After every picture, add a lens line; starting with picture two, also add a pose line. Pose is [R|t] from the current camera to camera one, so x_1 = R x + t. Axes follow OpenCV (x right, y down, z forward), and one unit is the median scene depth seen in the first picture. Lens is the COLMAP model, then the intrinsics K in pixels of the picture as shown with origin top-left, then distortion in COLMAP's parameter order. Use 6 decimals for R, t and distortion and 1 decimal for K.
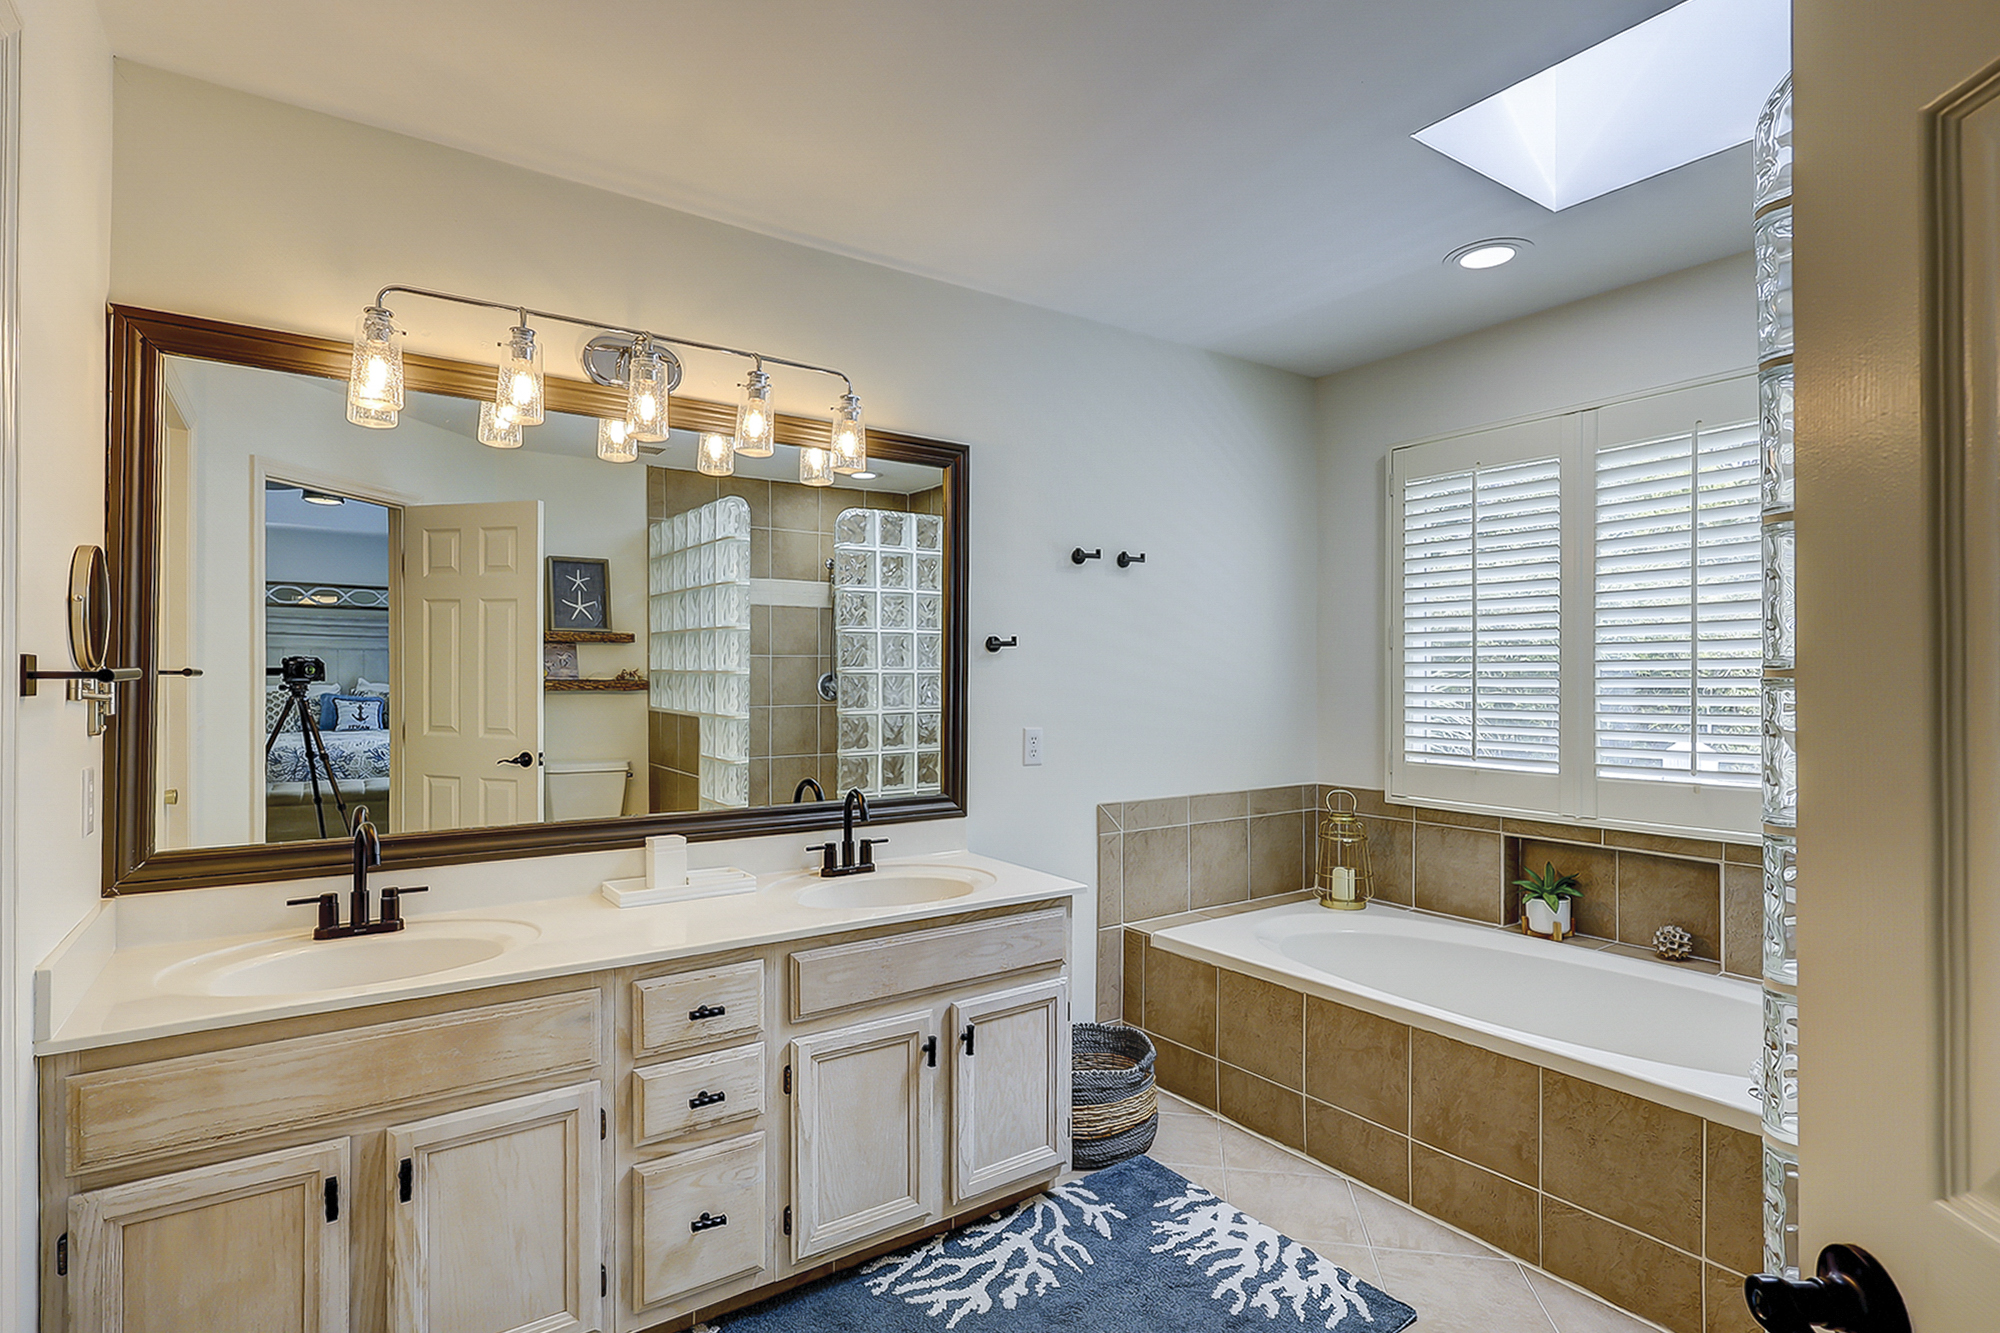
lens RADIAL K [[978.7, 0, 1000.0], [0, 978.7, 666.5], [0, 0, 1]] dist [-0.002743, -0.000423]
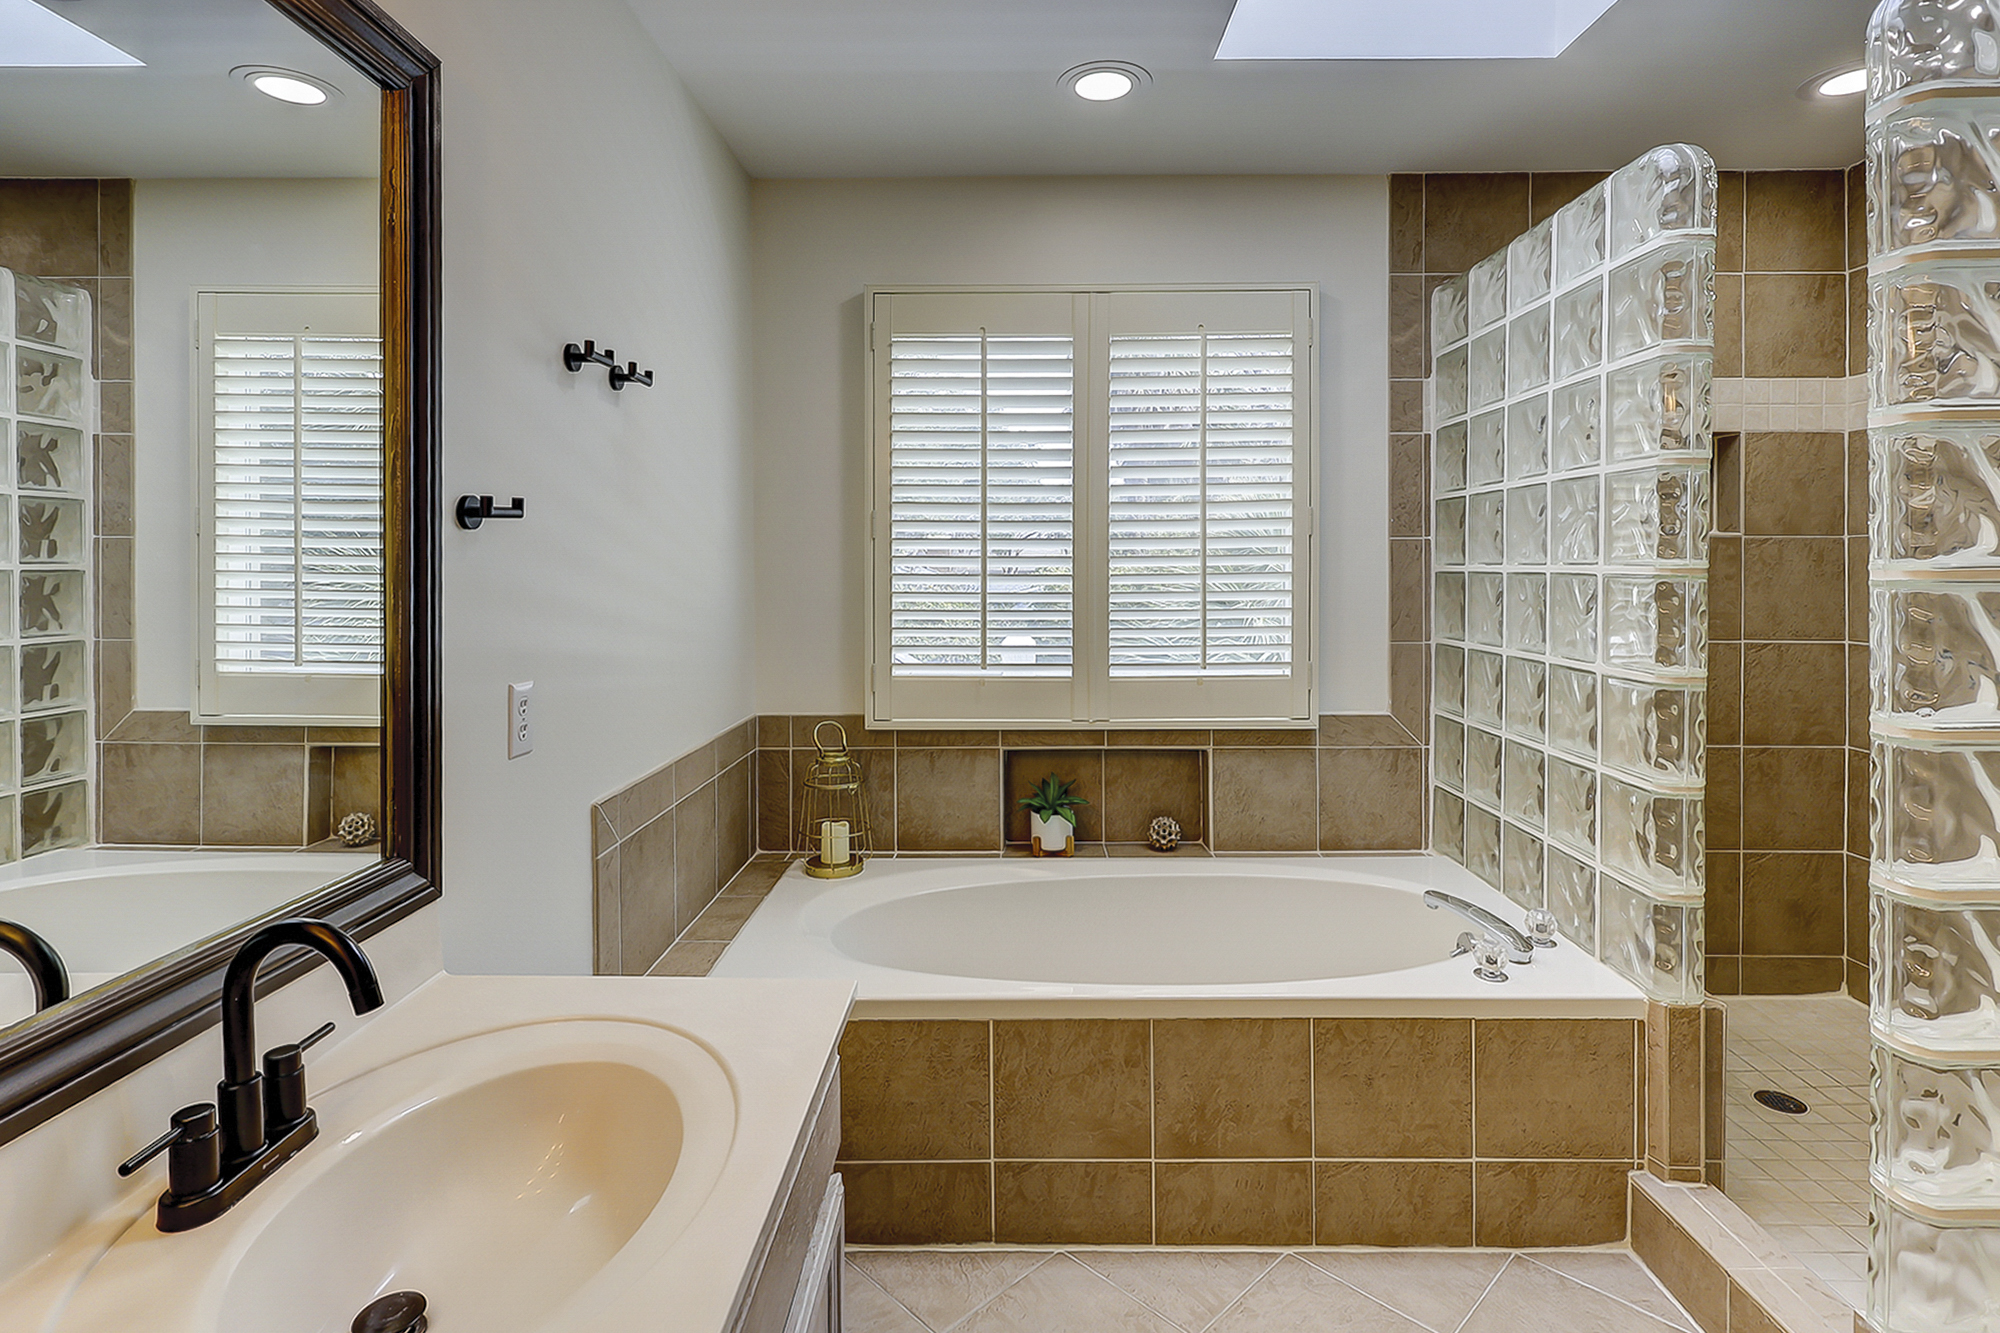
lens RADIAL K [[999.6, 0, 999.8], [0, 999.6, 570.4], [0, 0, 1]] dist [-0.005553, -0.000253]
pose [[0.584706, -0.006358, 0.811220, -0.247657], [-0.005069, 0.999921, 0.011491, -0.001969], [-0.811229, -0.010831, 0.584628, 0.519674]]
